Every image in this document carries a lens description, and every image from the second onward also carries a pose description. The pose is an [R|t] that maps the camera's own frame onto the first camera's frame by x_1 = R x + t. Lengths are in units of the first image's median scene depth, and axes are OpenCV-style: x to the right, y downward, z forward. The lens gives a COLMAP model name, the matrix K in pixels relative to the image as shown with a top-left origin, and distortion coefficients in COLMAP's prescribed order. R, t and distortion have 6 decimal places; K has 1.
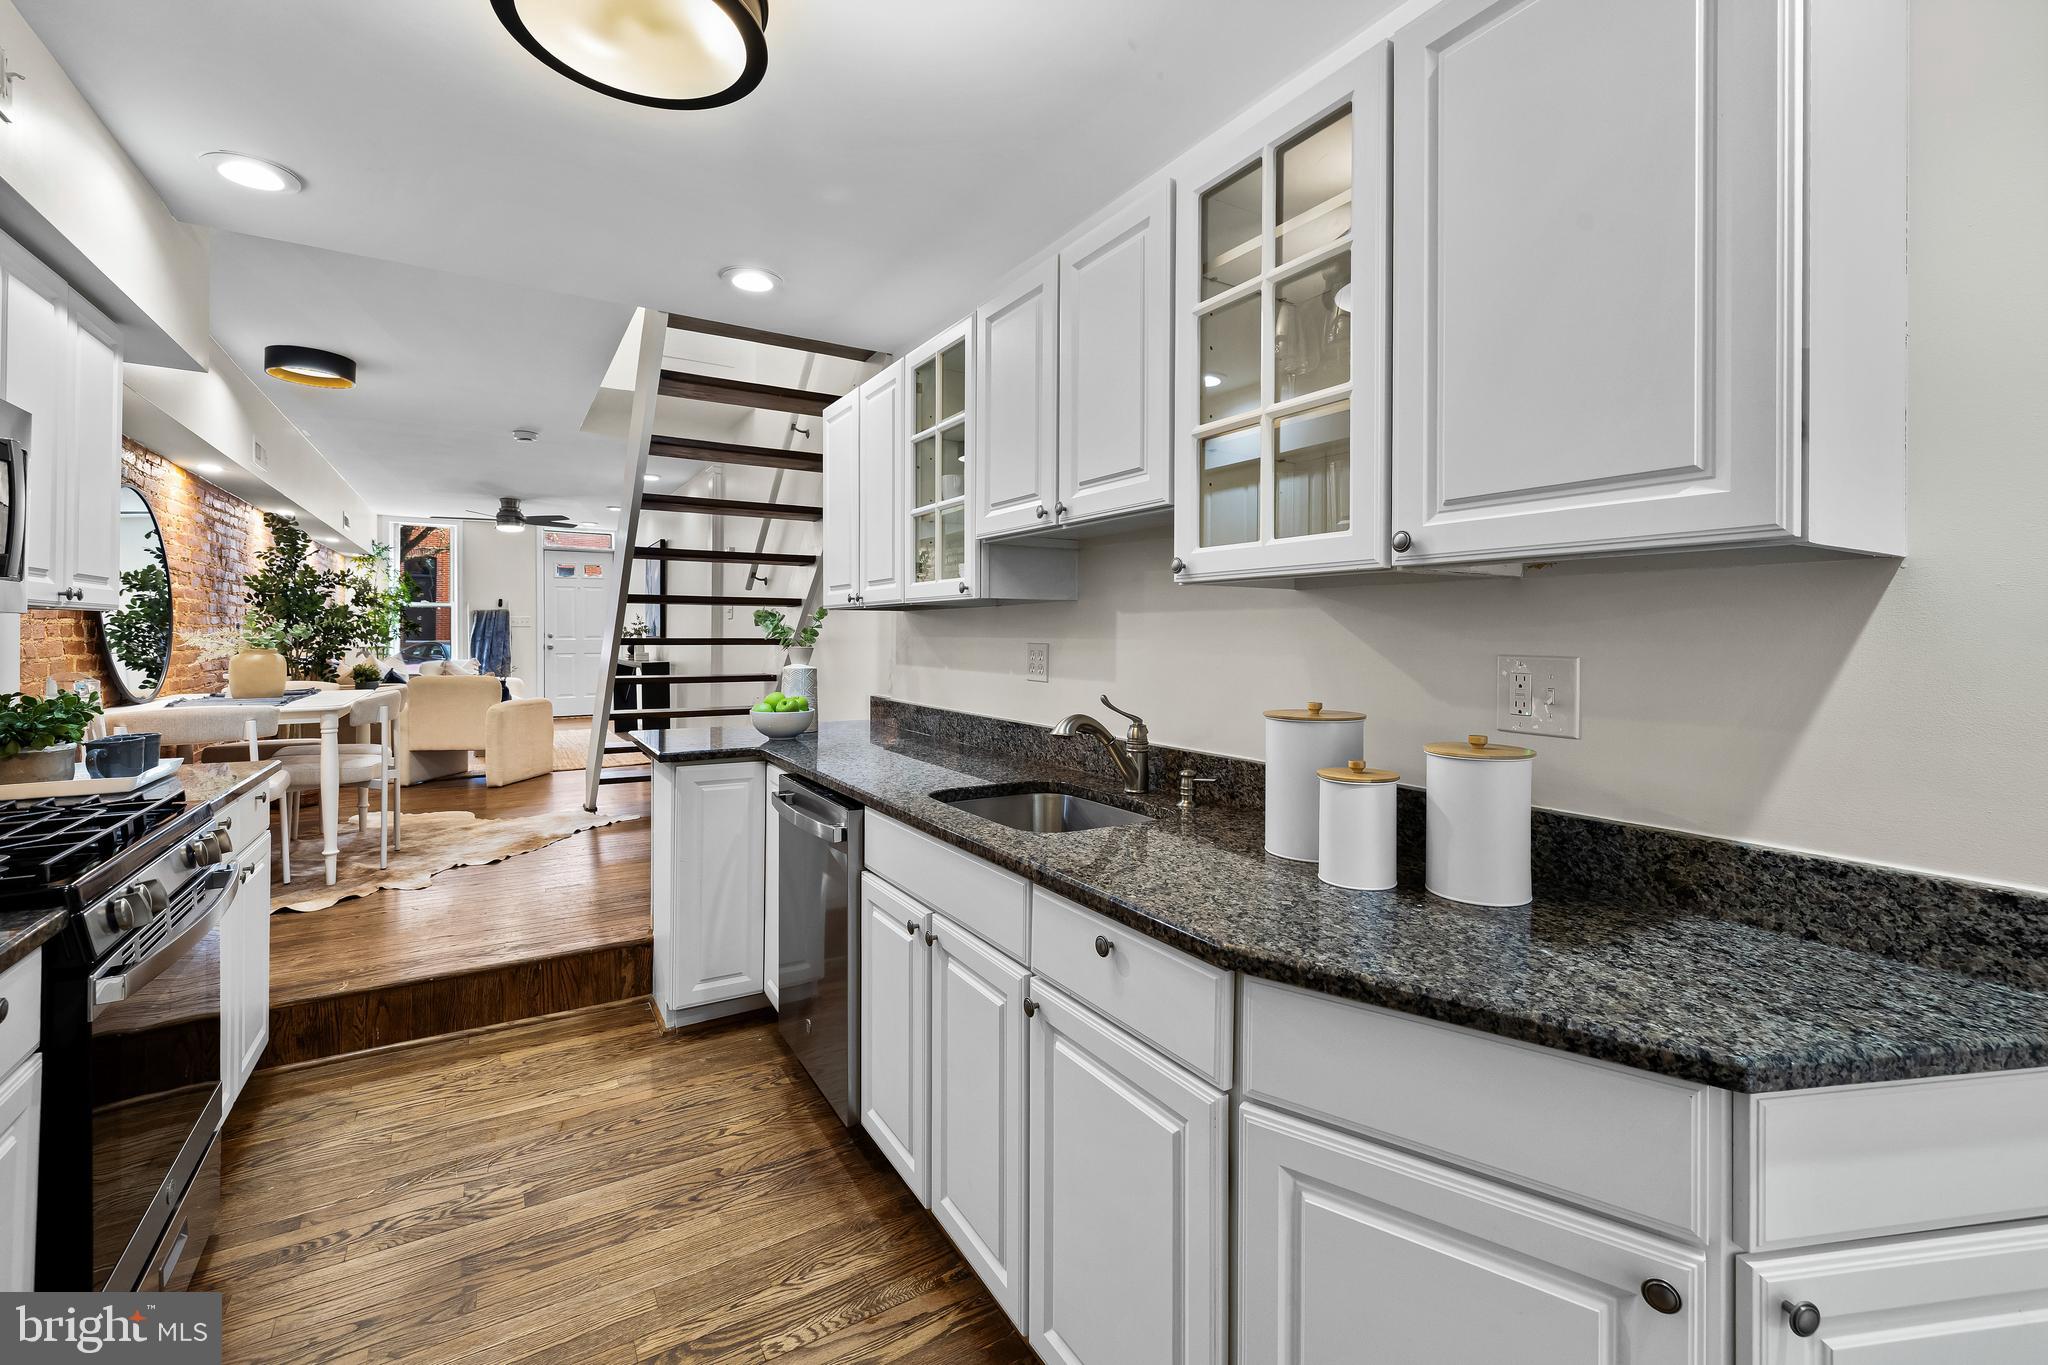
lens RADIAL K [[876.4, 0, 1025.6], [0, 876.4, 634.1], [0, 0, 1]] dist [0.001434, -0.000172]
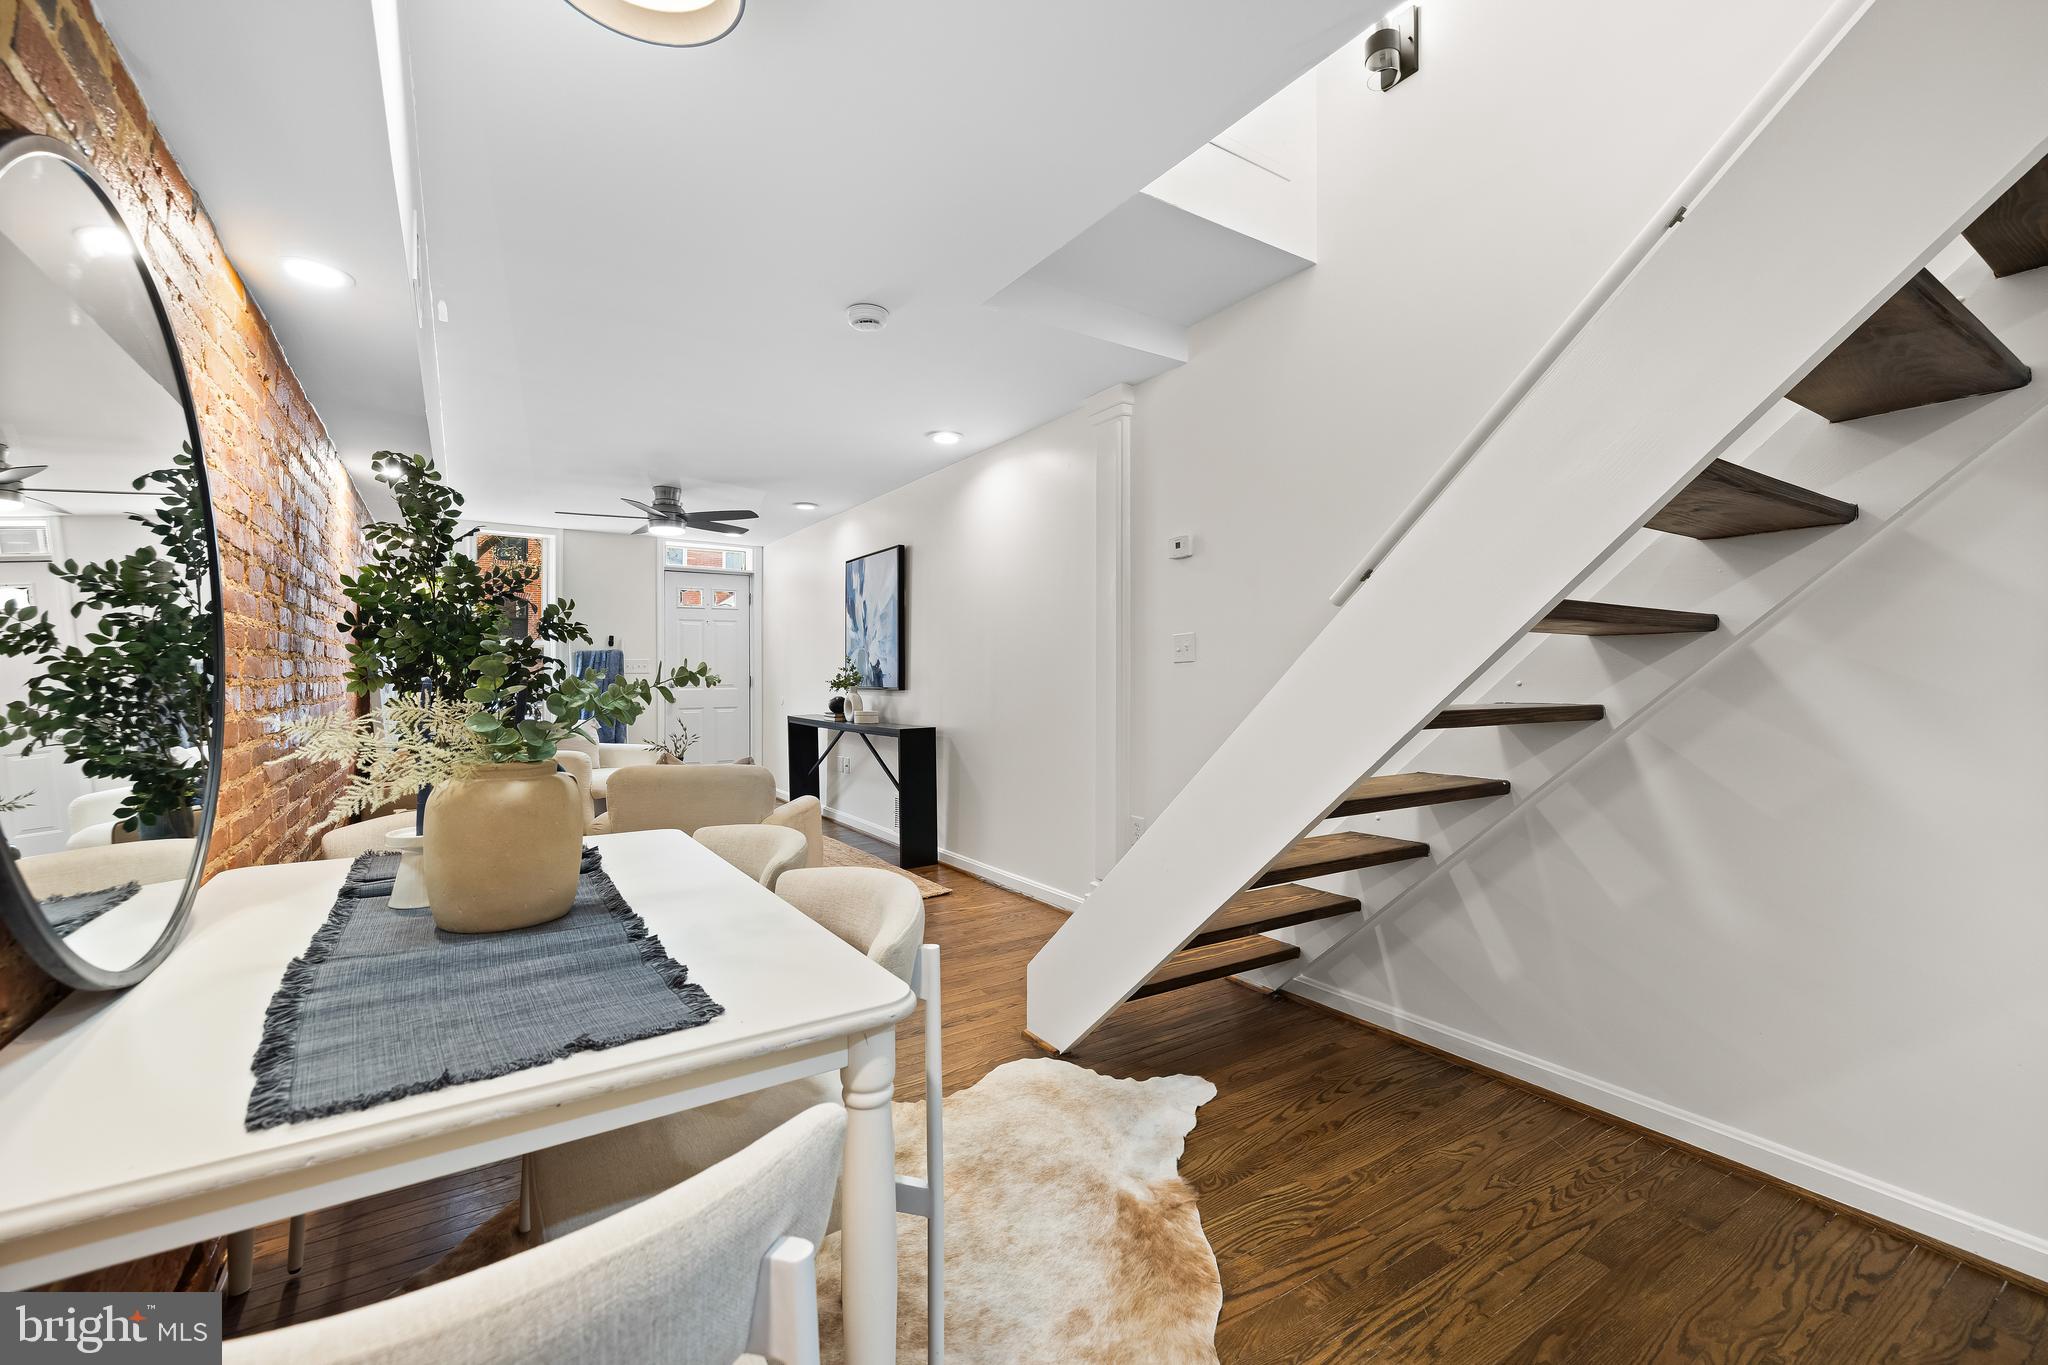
lens RADIAL K [[862.4, 0, 1028.0], [0, 862.4, 665.6], [0, 0, 1]] dist [-0.000416, 0.000419]
pose [[0.999563, -0.002430, 0.029461, -0.618213], [0.002780, 0.999926, -0.011846, -0.012216], [-0.029430, 0.011922, 0.999496, 0.604709]]
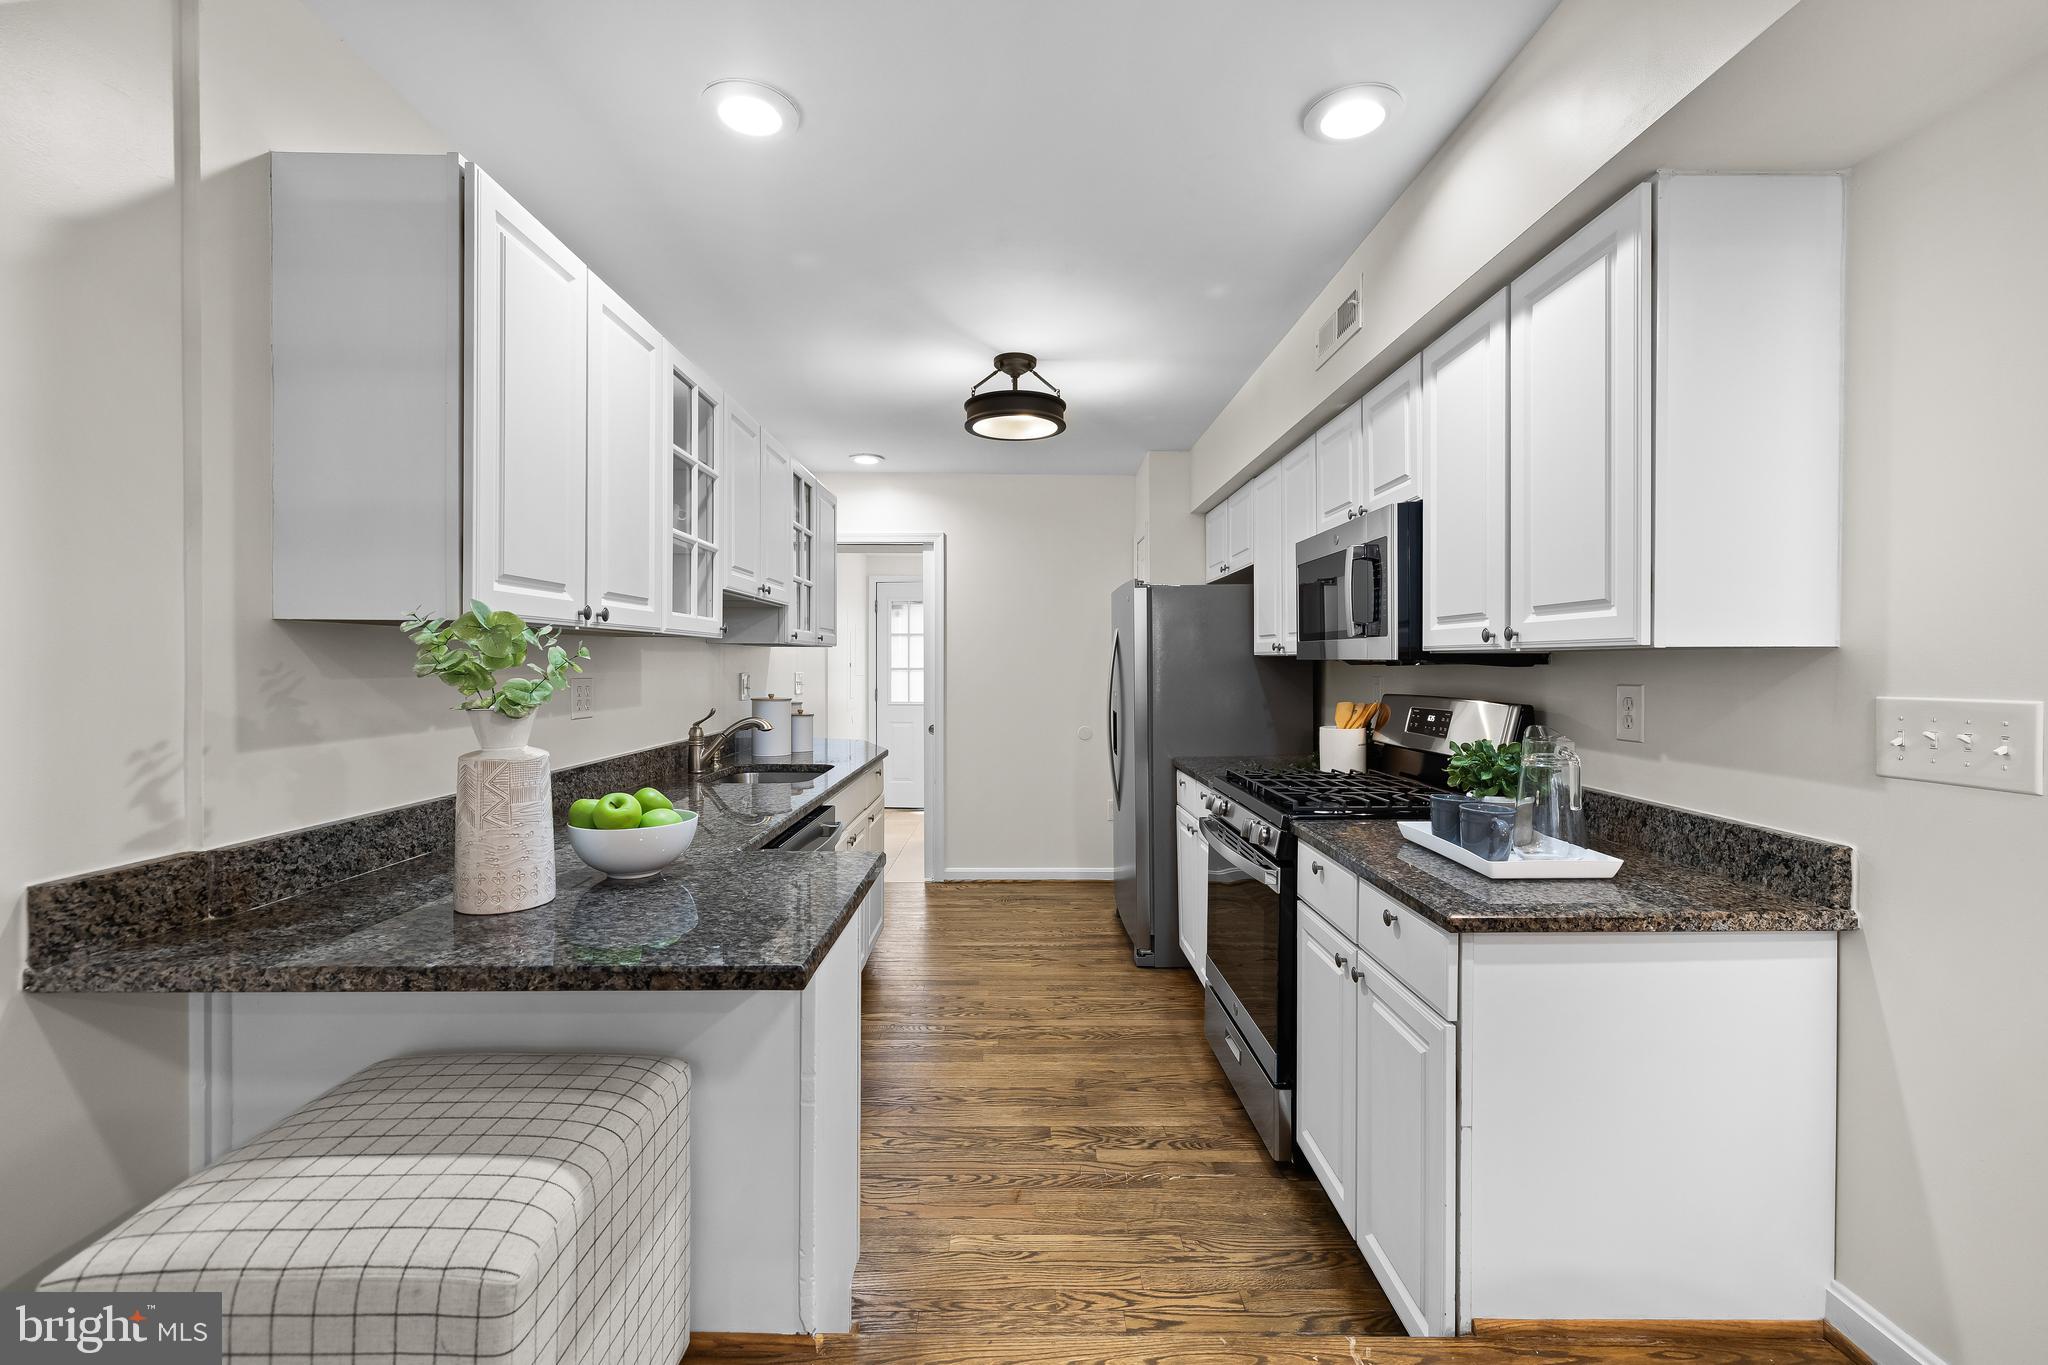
lens RADIAL K [[862.4, 0, 1028.0], [0, 862.4, 665.6], [0, 0, 1]] dist [-0.000416, 0.000419]
pose [[-0.859526, -0.010147, 0.510991, -0.511337], [-0.007970, 0.999947, 0.006450, -0.007456], [-0.511030, 0.001471, -0.859562, 0.909460]]
